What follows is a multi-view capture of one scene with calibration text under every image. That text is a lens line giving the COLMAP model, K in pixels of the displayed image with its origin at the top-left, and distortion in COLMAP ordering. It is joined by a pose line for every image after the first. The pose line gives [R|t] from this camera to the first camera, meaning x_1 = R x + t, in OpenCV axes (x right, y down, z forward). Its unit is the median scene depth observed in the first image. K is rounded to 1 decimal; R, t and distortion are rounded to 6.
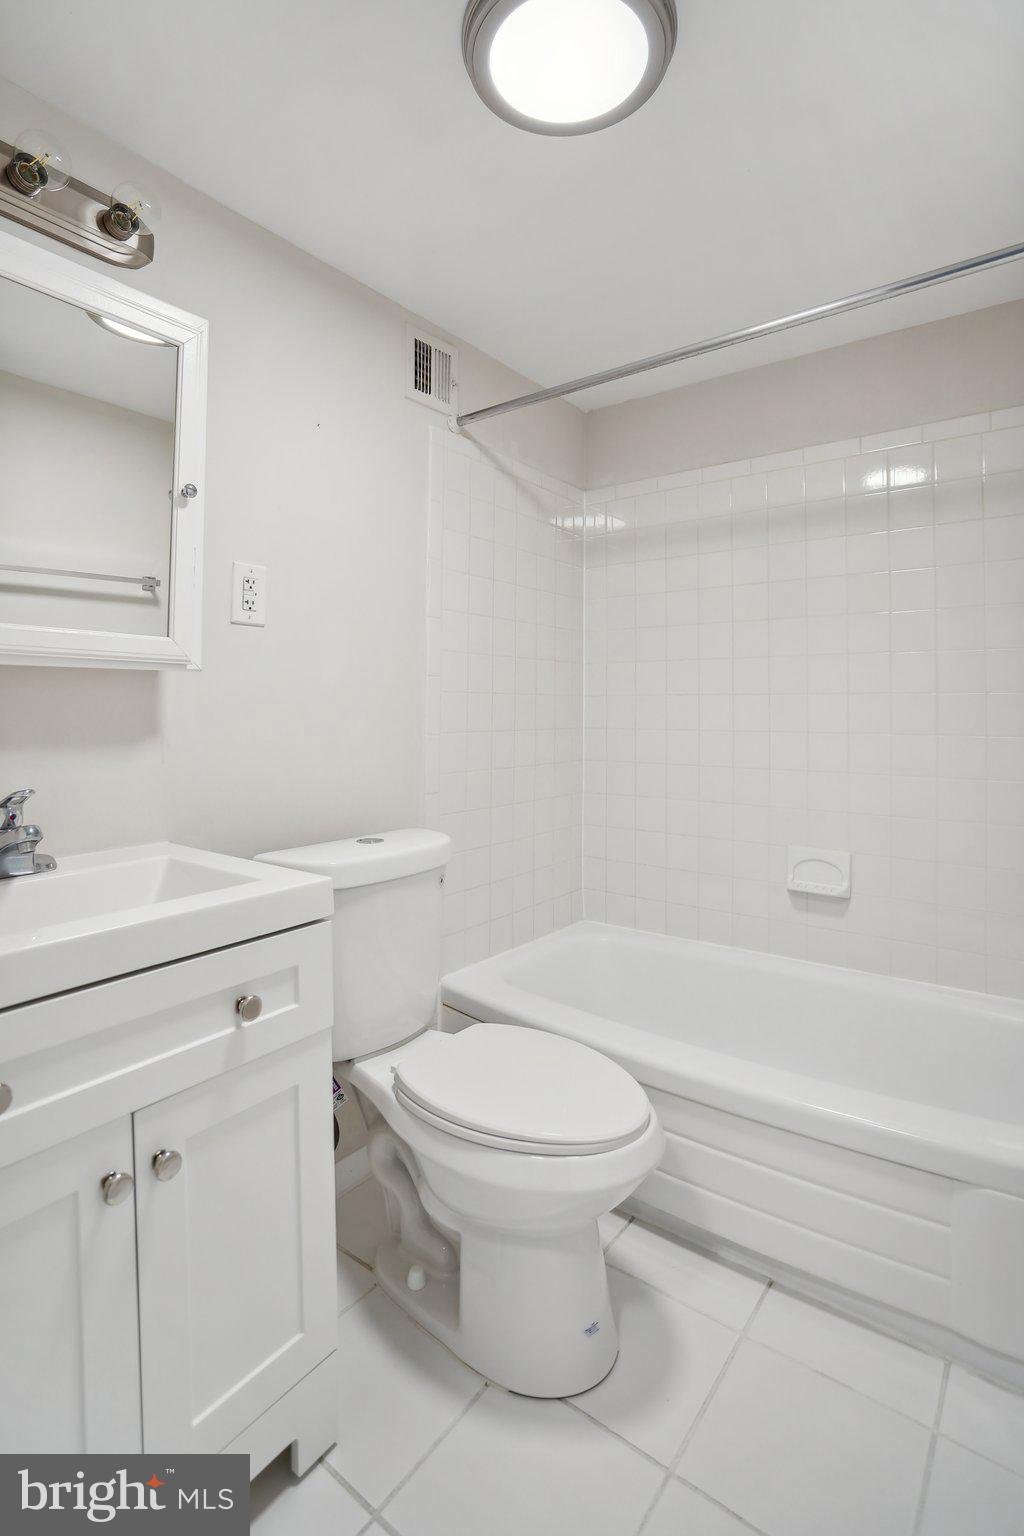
lens RADIAL K [[740.7, 0, 494.8], [0, 740.7, 711.7], [0, 0, 1]] dist [-0.053956, 0.019674]
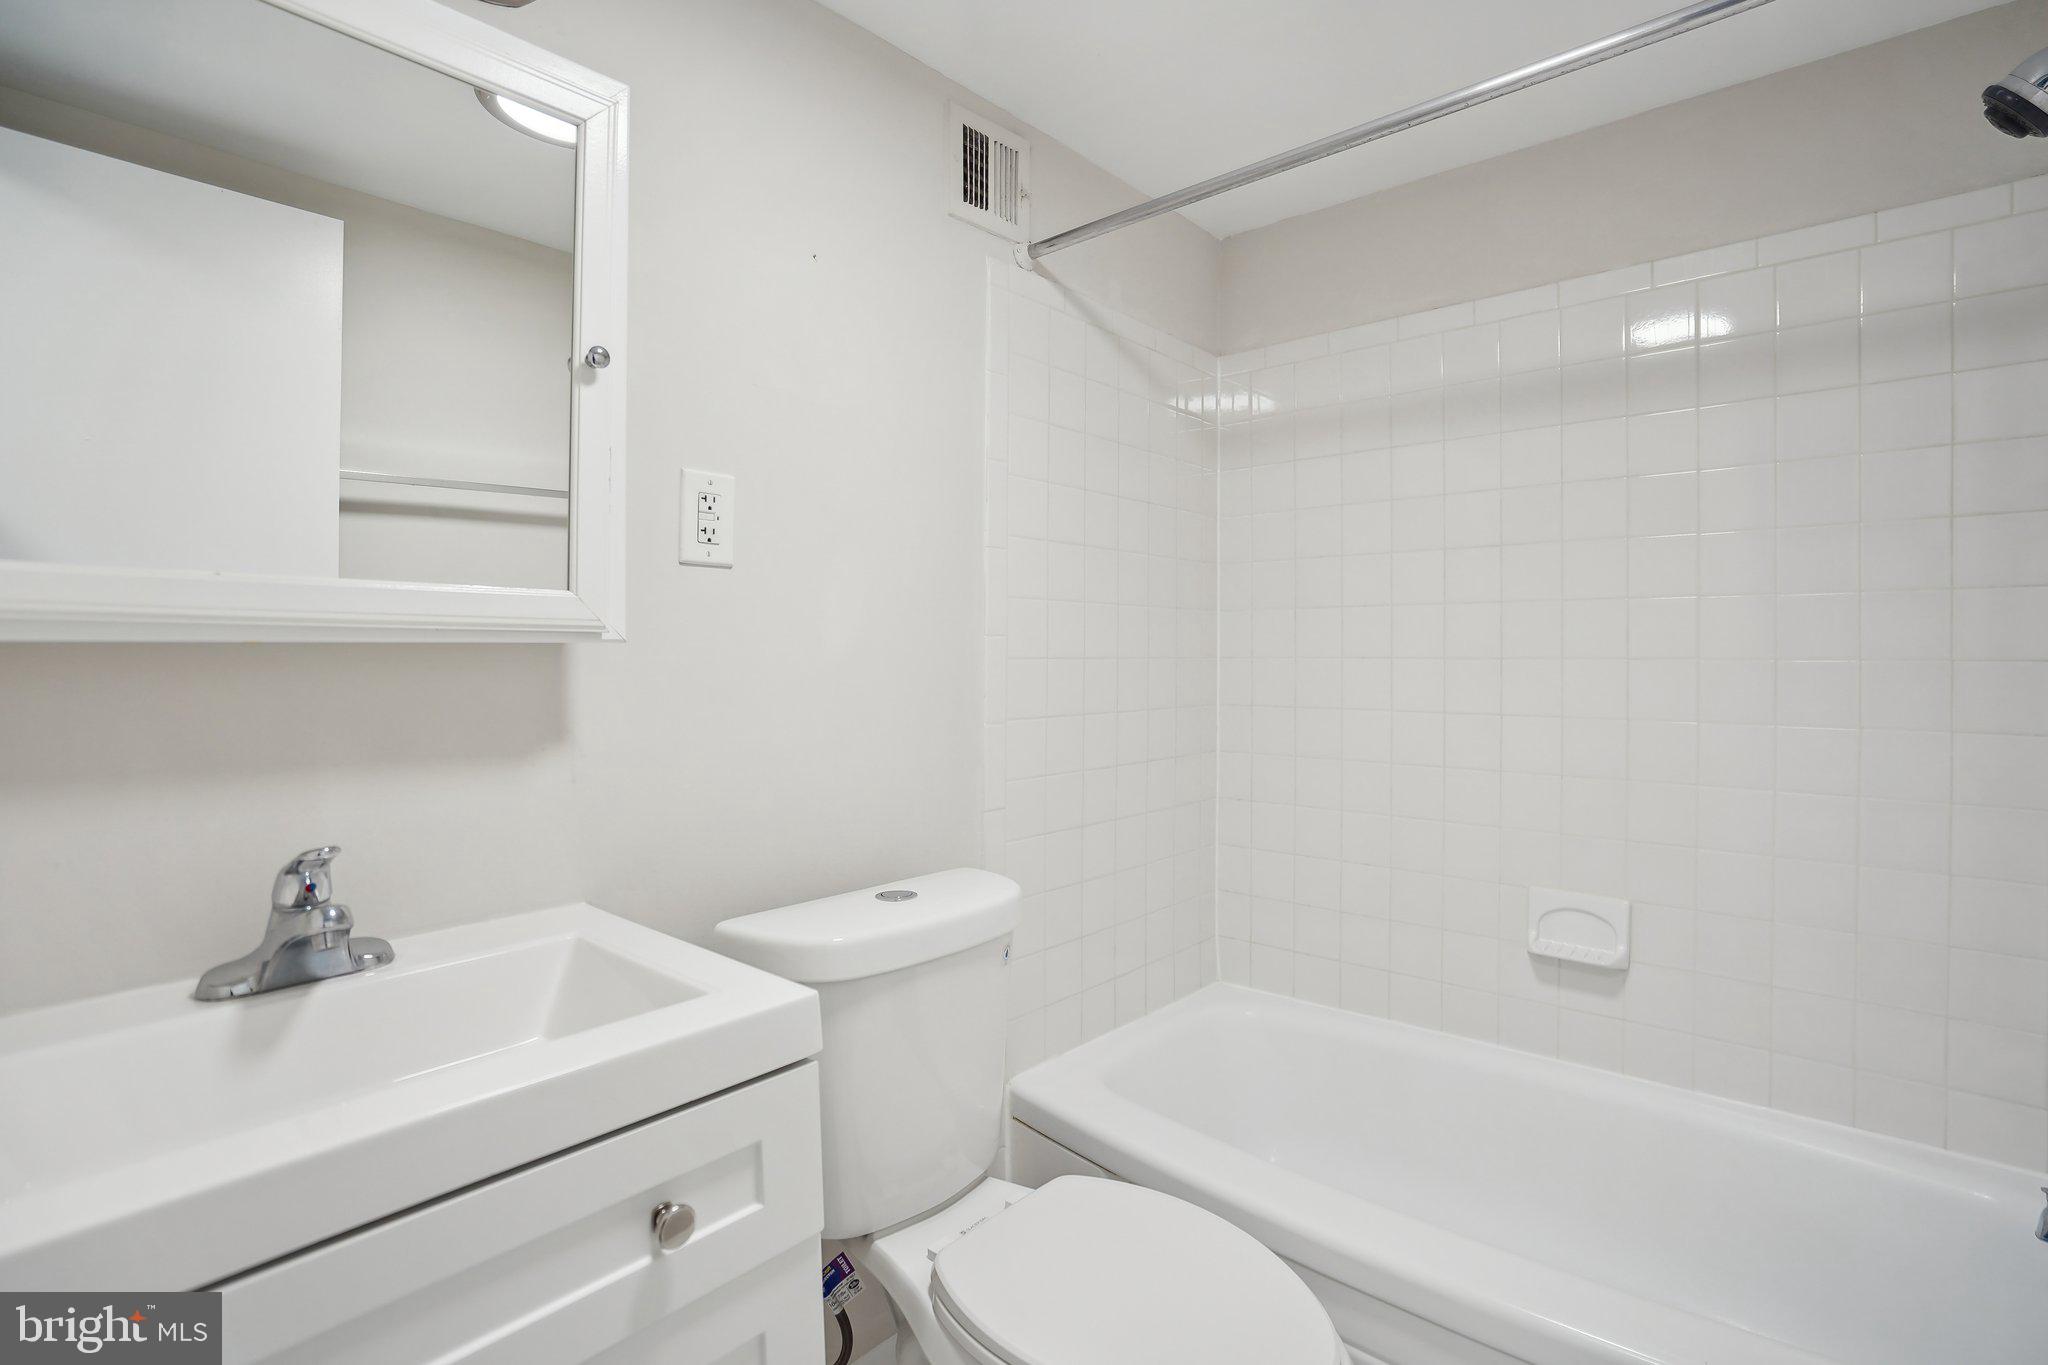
lens RADIAL K [[961.9, 0, 1042.2], [0, 961.9, 678.4], [0, 0, 1]] dist [-0.061864, 0.024324]
pose [[0.998796, -0.004140, -0.048877, 0.001285], [0.005128, 0.999785, 0.020111, -0.028234], [0.048783, -0.020338, 0.998602, 0.141845]]
